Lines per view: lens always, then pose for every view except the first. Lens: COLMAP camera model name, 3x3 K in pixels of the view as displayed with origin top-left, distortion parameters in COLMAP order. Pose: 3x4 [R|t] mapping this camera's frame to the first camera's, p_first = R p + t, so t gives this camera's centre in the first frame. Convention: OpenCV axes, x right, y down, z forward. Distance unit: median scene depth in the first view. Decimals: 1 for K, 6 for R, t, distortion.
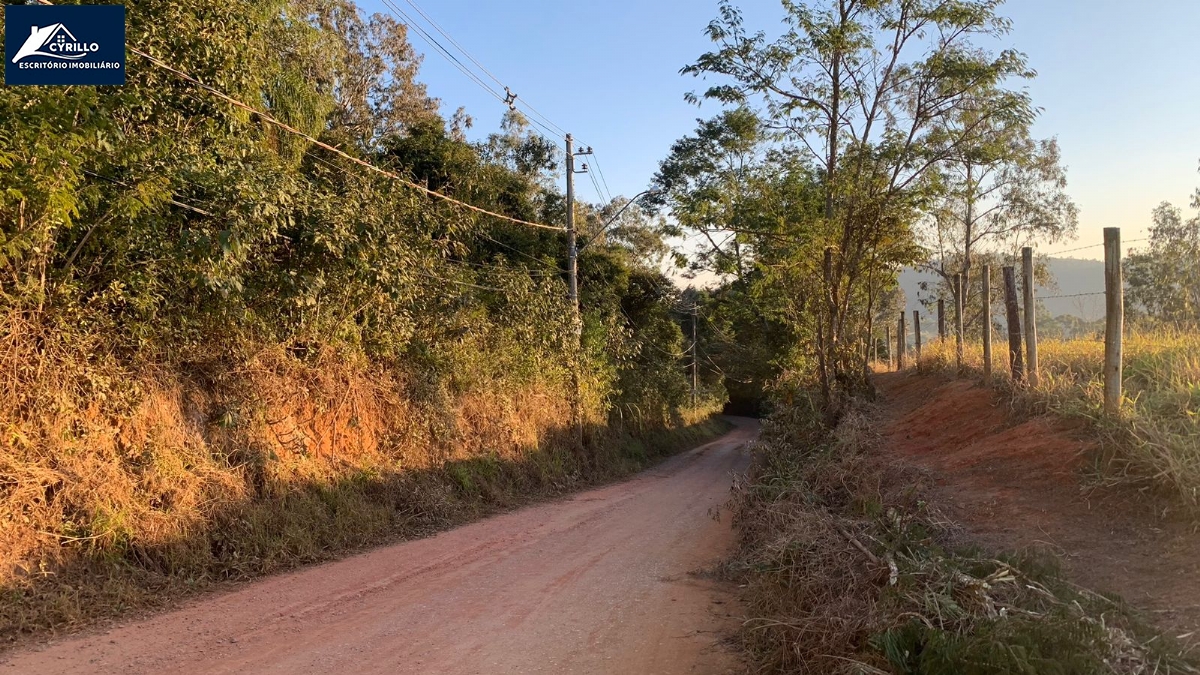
lens RADIAL K [[911.1, 0, 606.9], [0, 911.1, 345.9], [0, 0, 1]] dist [0.015007, -0.031064]
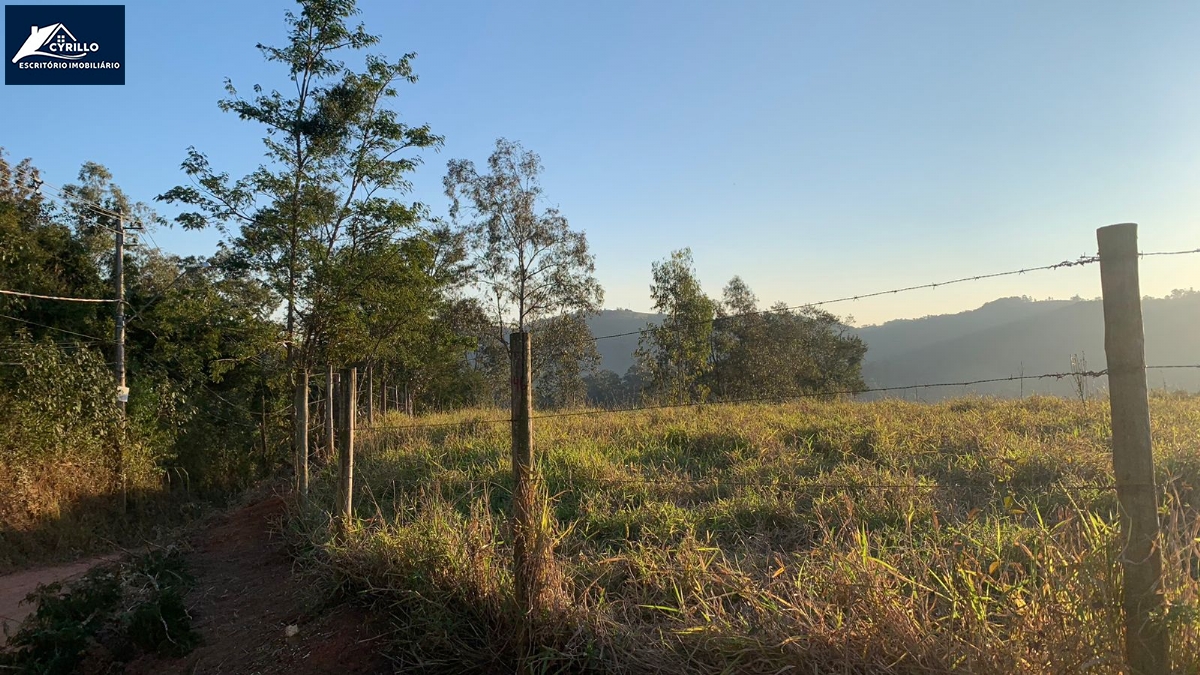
lens RADIAL K [[911.1, 0, 593.1], [0, 911.1, 325.2], [0, 0, 1]] dist [0.015007, -0.031064]
pose [[0.932315, 0.020009, 0.361093, 0.083959], [0.007839, 0.997116, -0.075492, -0.015755], [-0.361562, 0.073213, 0.929469, -0.148058]]
